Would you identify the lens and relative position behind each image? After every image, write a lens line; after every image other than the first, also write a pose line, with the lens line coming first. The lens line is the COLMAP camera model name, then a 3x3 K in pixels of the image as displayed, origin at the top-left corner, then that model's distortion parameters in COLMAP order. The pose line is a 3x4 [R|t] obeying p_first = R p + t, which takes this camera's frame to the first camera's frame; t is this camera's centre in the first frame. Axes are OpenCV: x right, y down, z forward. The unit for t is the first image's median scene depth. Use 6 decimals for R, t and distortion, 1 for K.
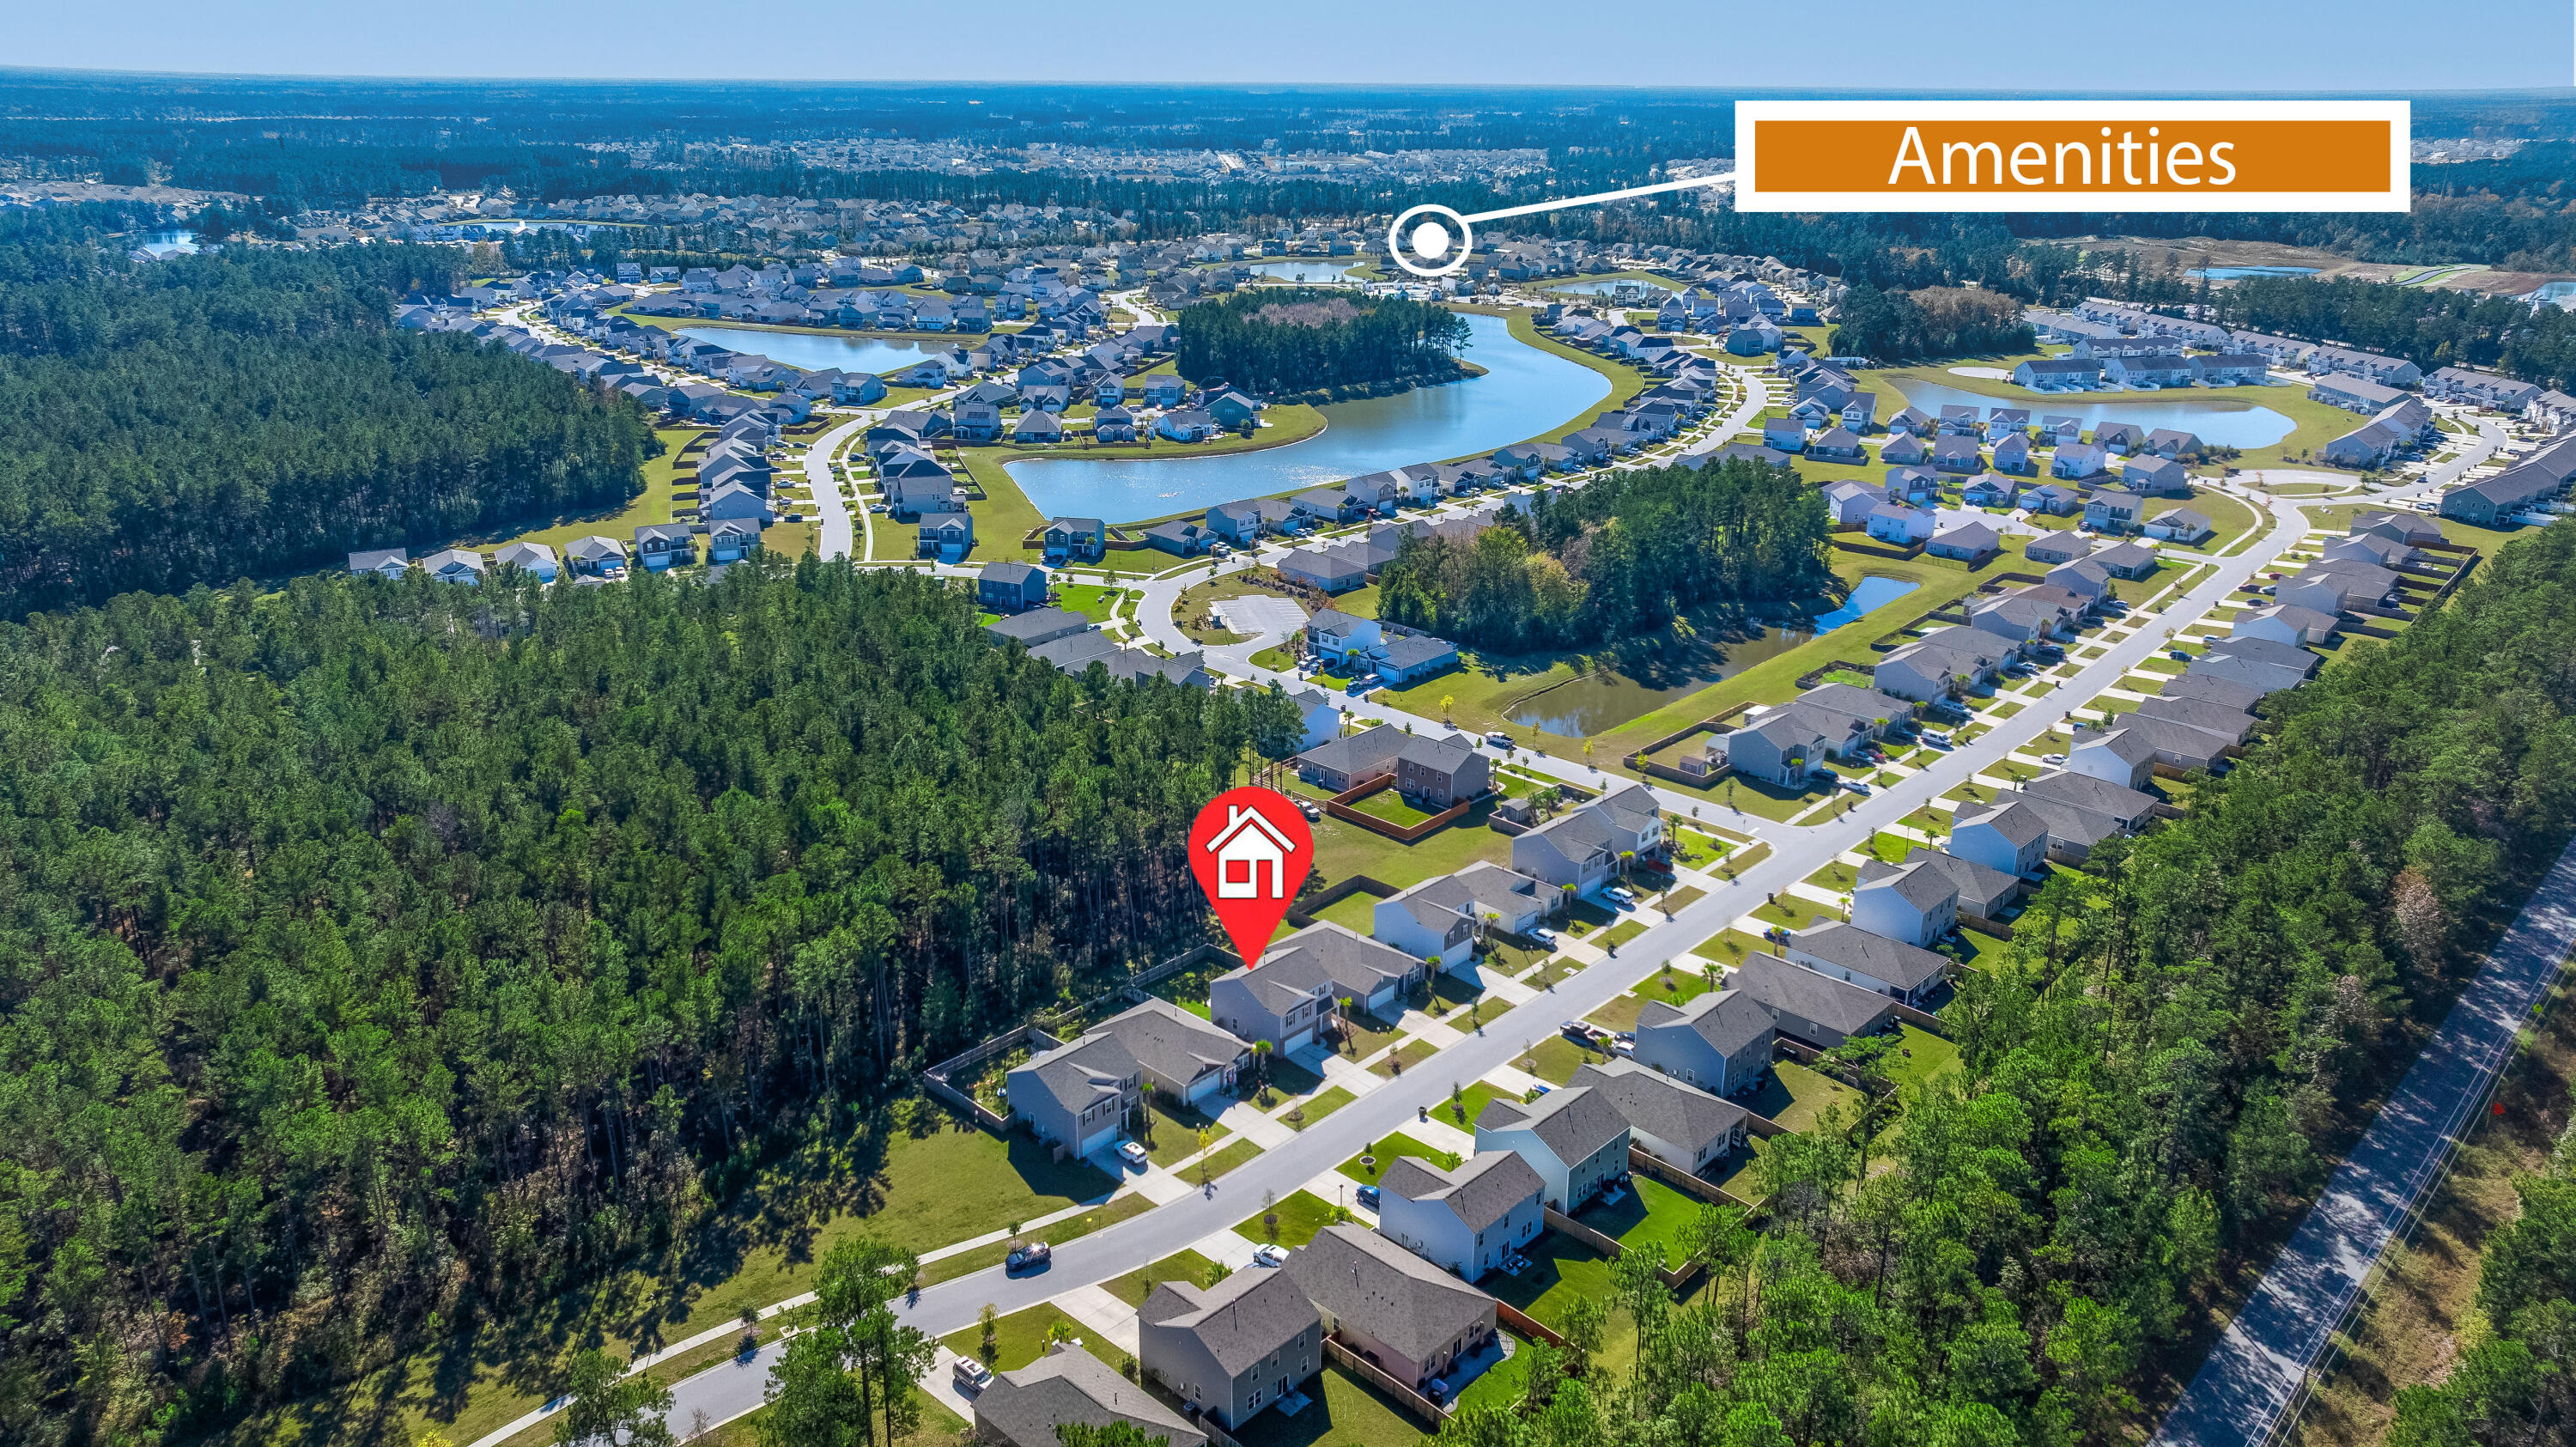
lens RADIAL K [[1860.6, 0, 1288.0], [0, 1860.6, 723.5], [0, 0, 1]] dist [-0.006147, 0.002754]
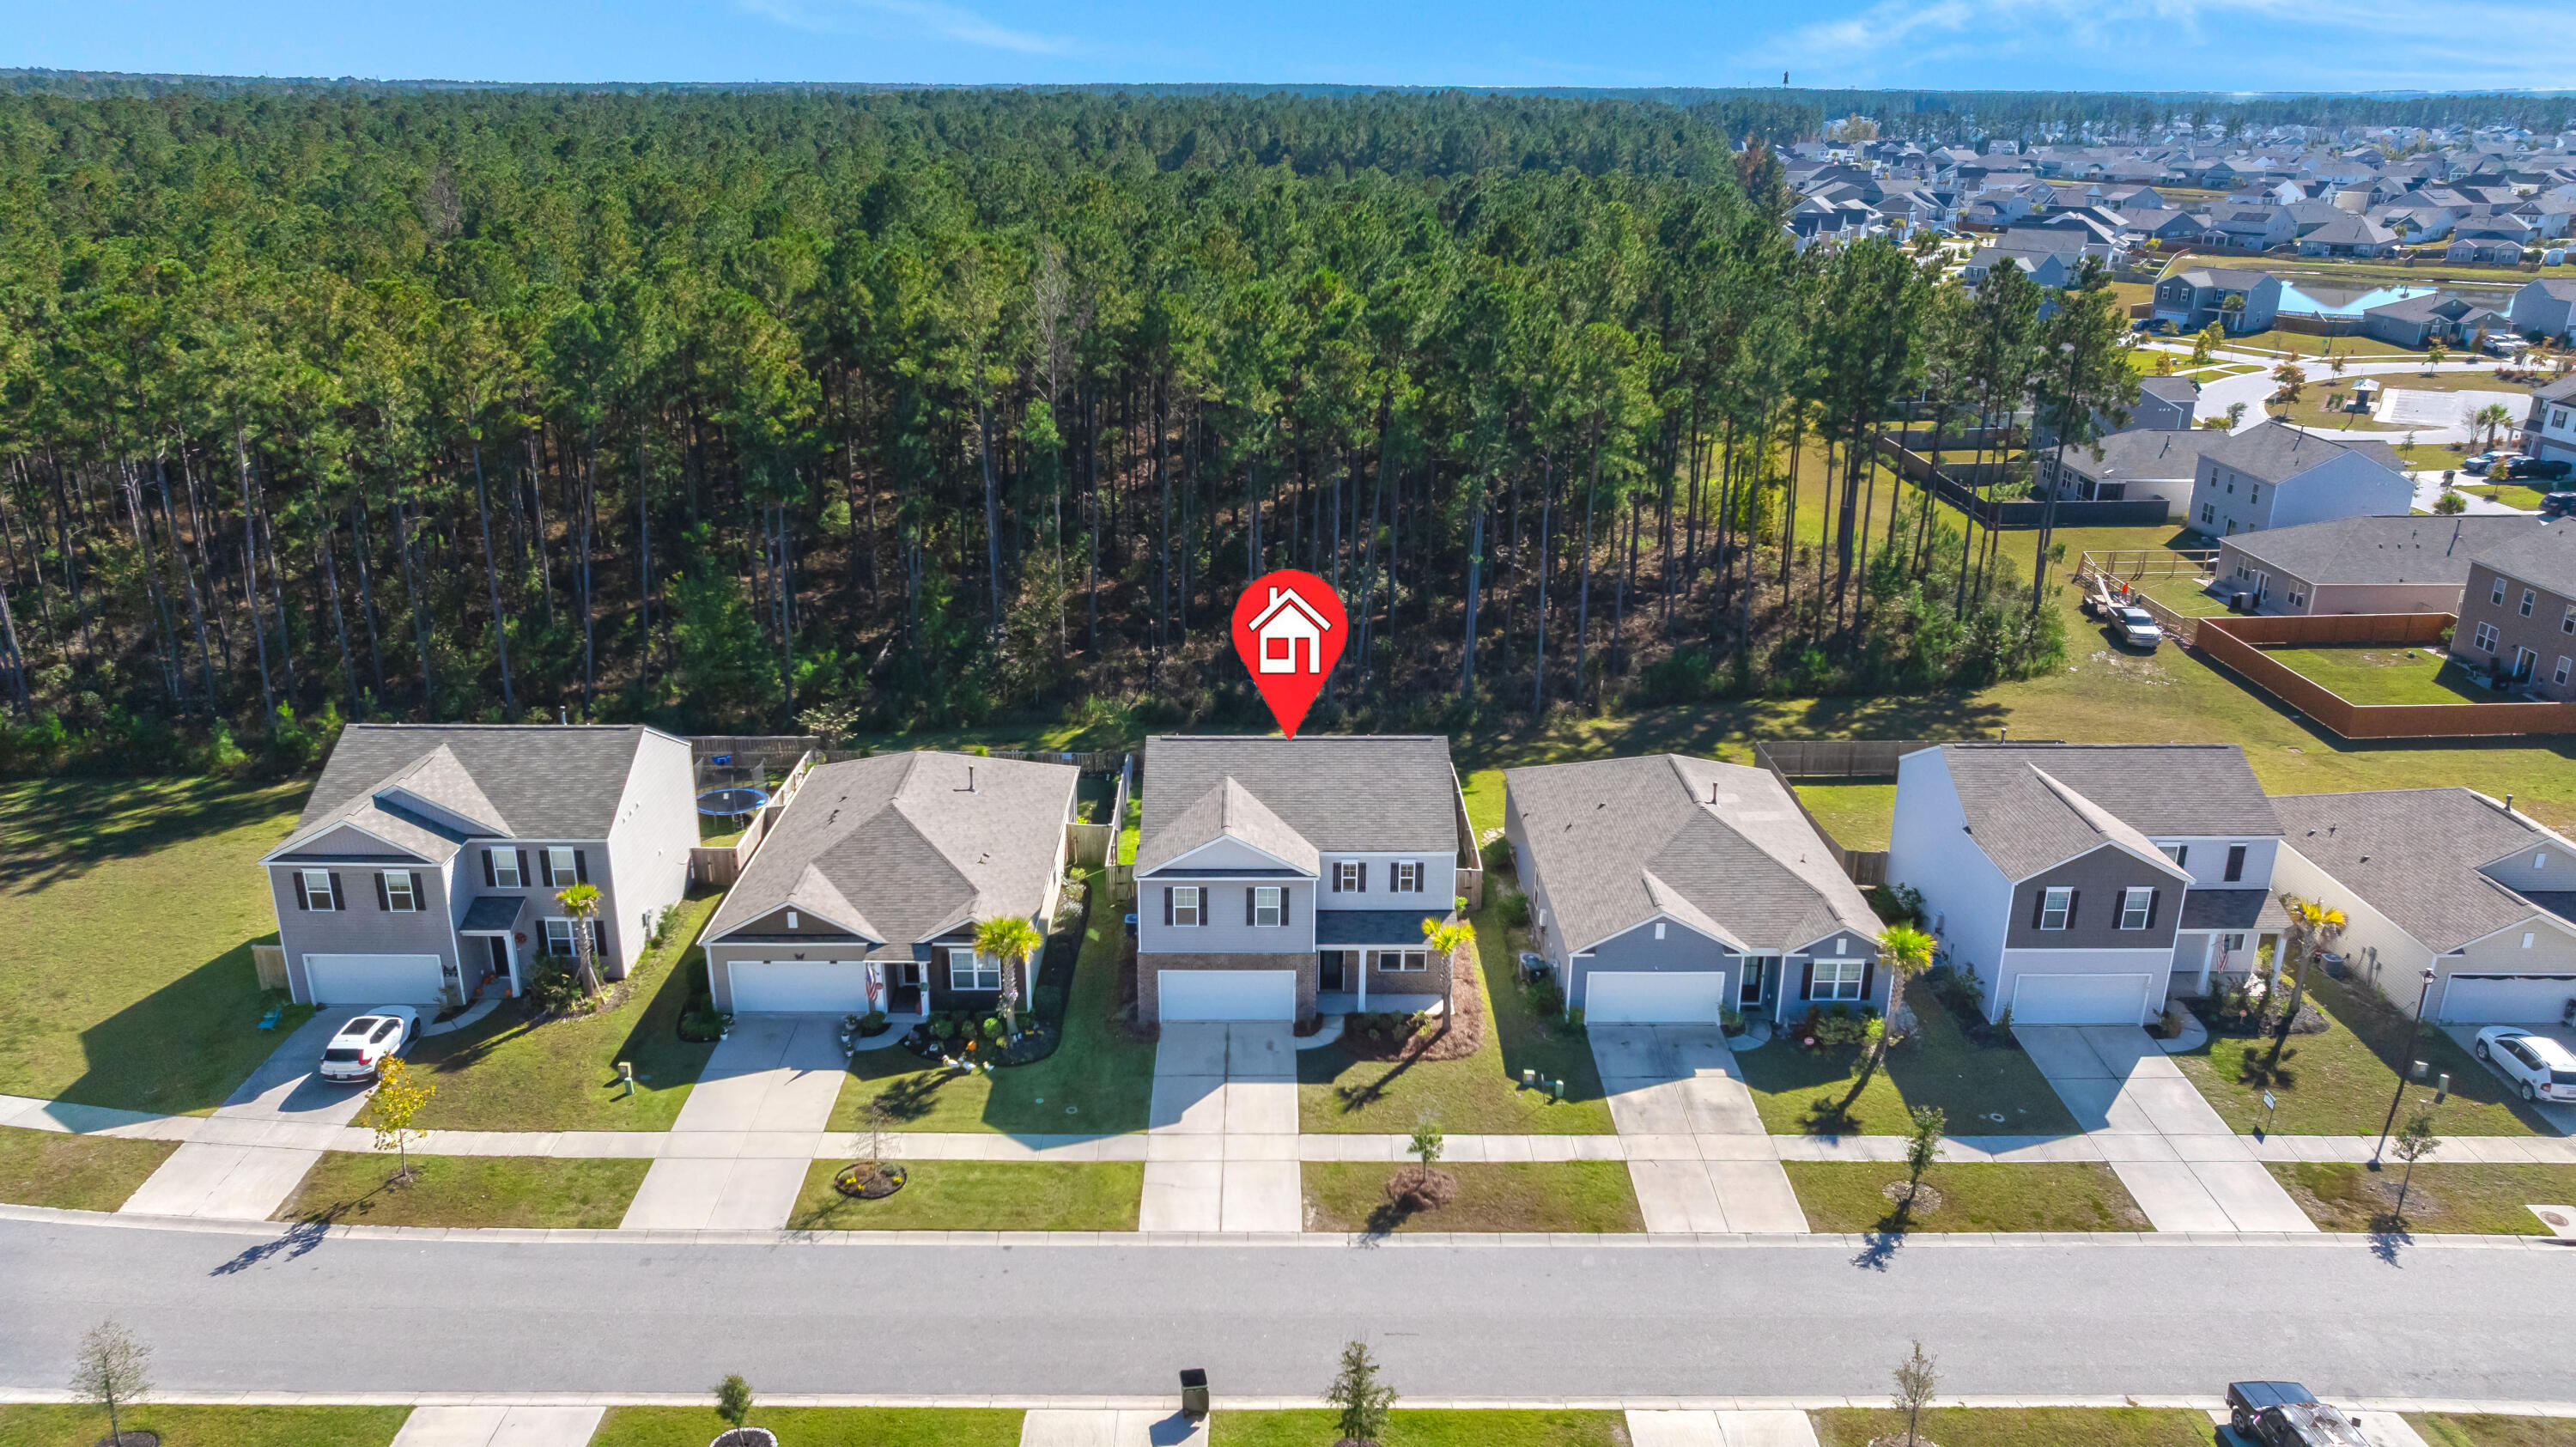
lens RADIAL K [[1810.1, 0, 1288.0], [0, 1810.1, 723.5], [0, 0, 1]] dist [-0.005422, 0.001532]
pose [[0.685262, 0.236342, -0.688882, 0.191168], [-0.249123, 0.964890, 0.083221, 0.099256], [0.684364, 0.114588, 0.720080, 0.763600]]
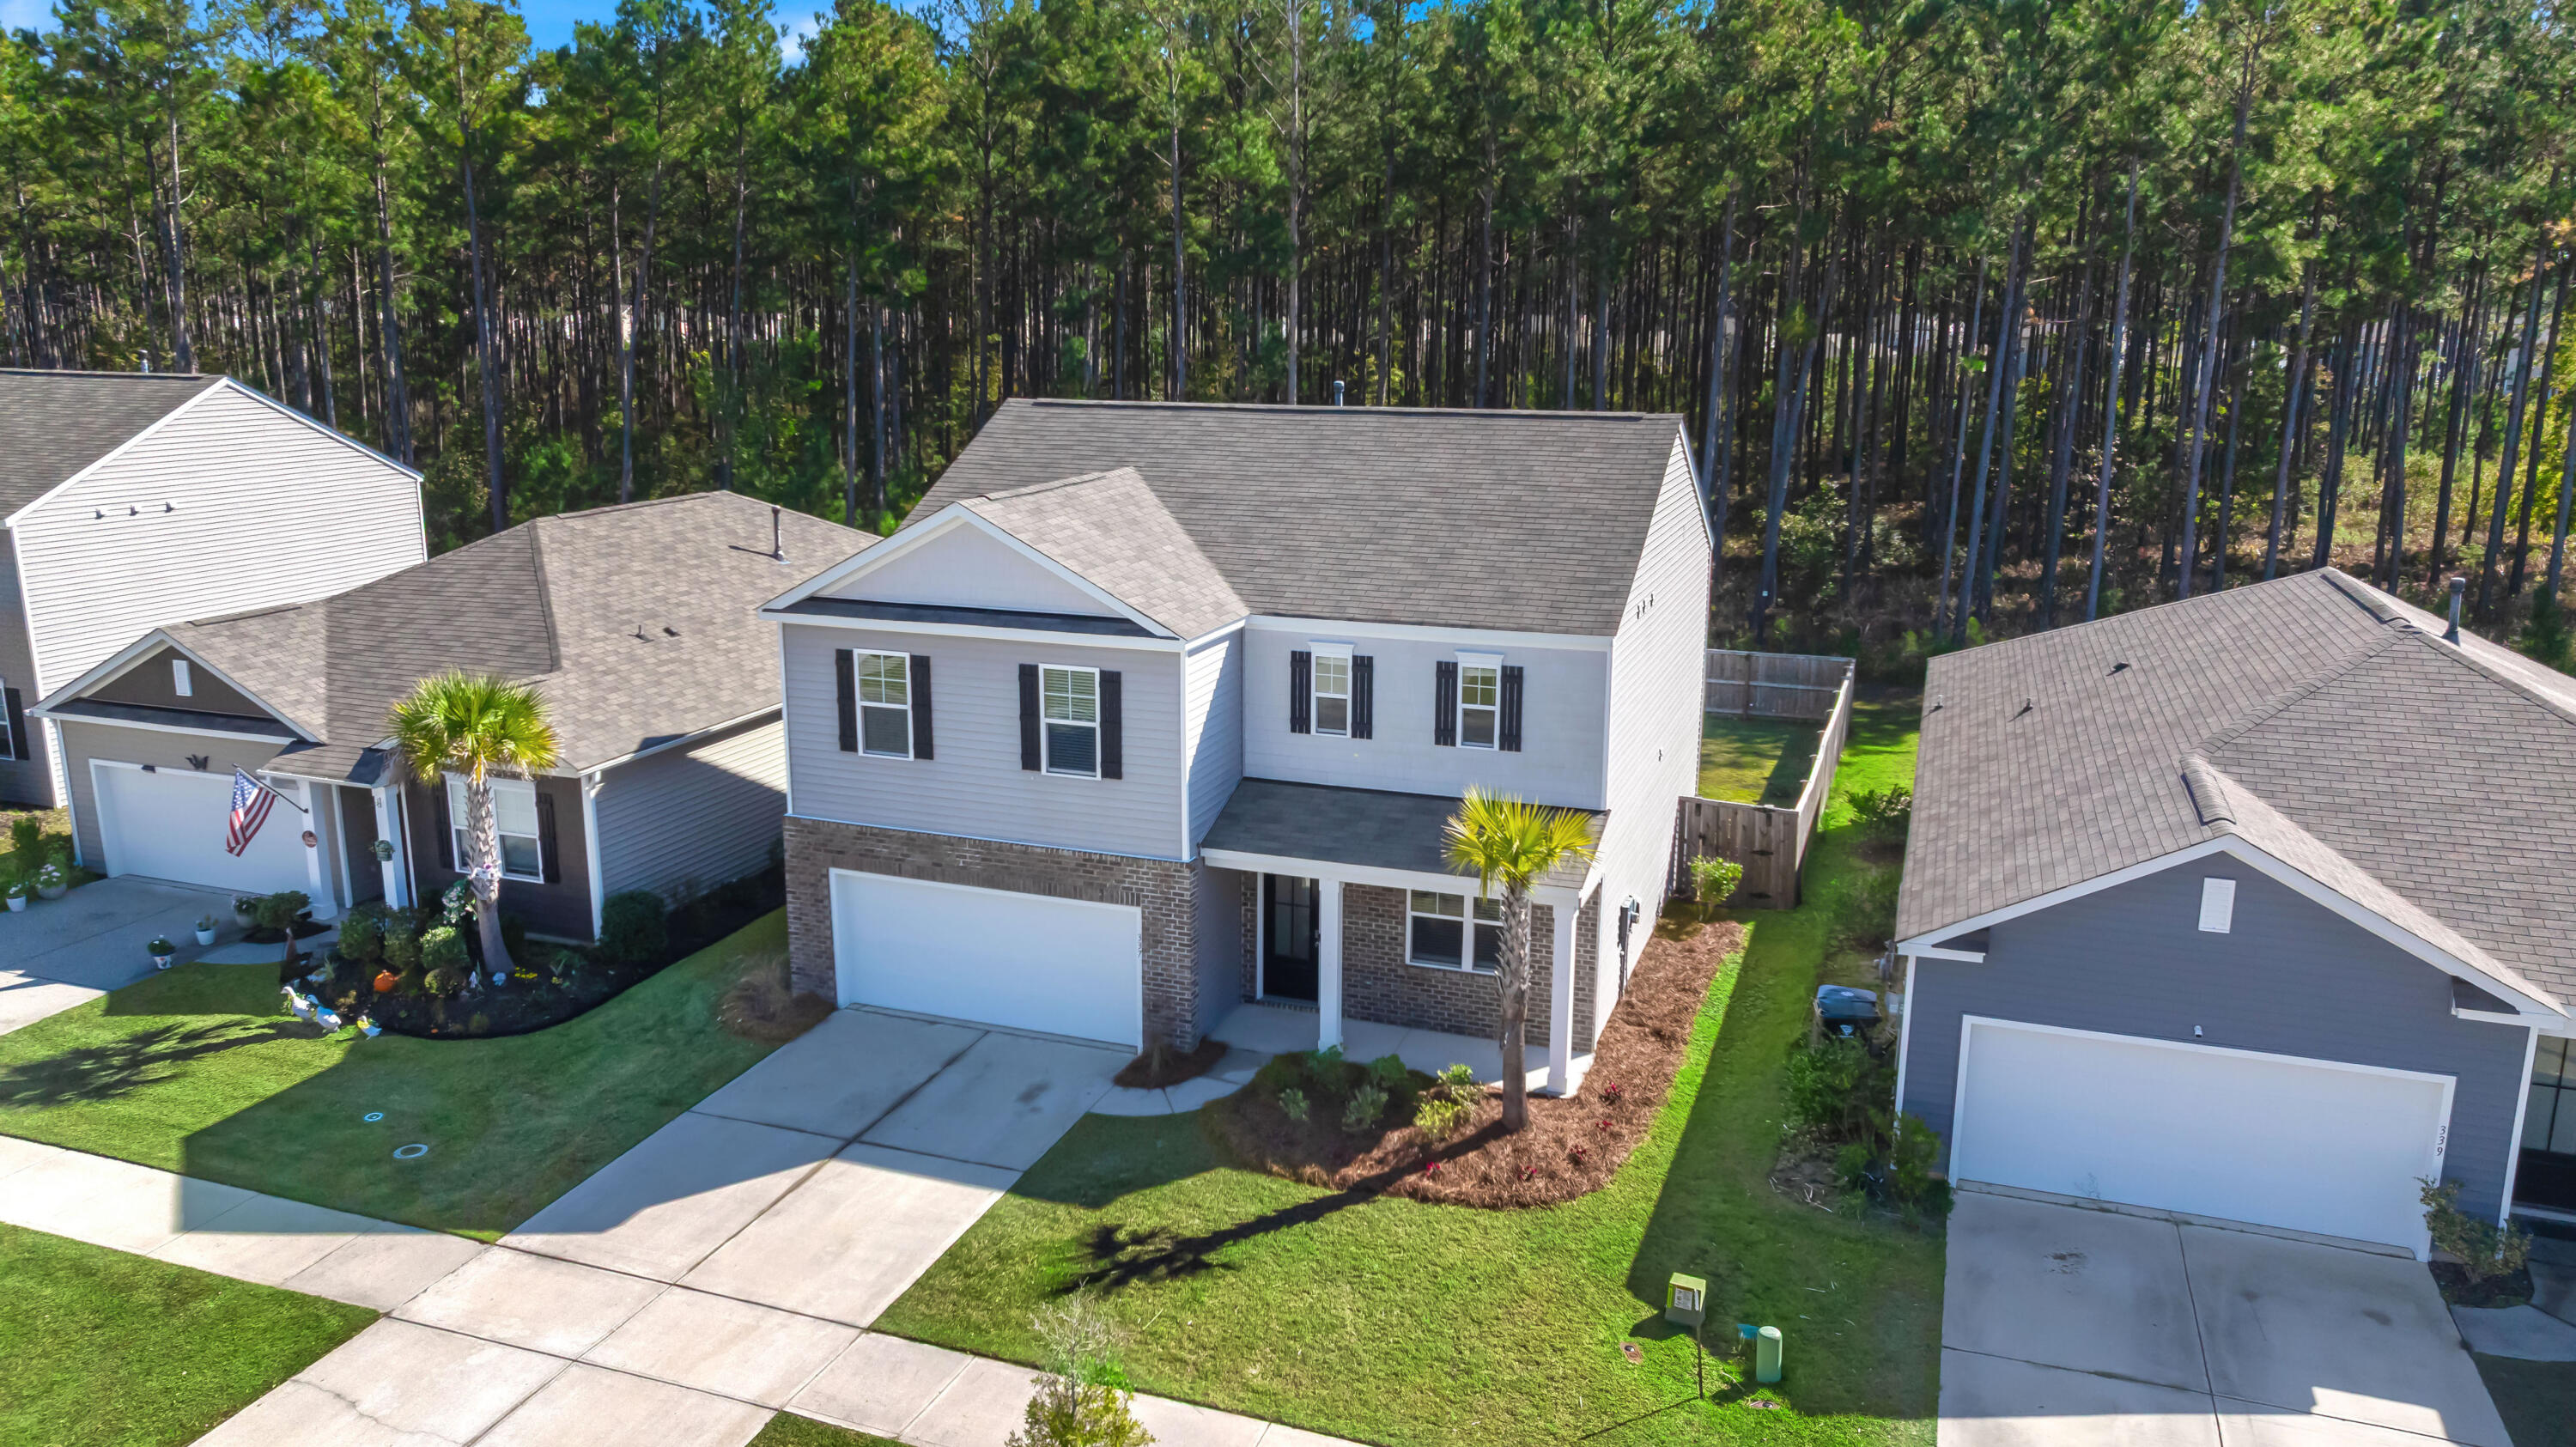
lens RADIAL K [[1810.1, 0, 1288.0], [0, 1810.1, 723.5], [0, 0, 1]] dist [-0.005422, 0.001532]
pose [[0.382423, 0.194767, -0.903227, 0.106534], [-0.318549, 0.945393, 0.068987, 0.138096], [0.867340, 0.261340, 0.423583, 0.926920]]
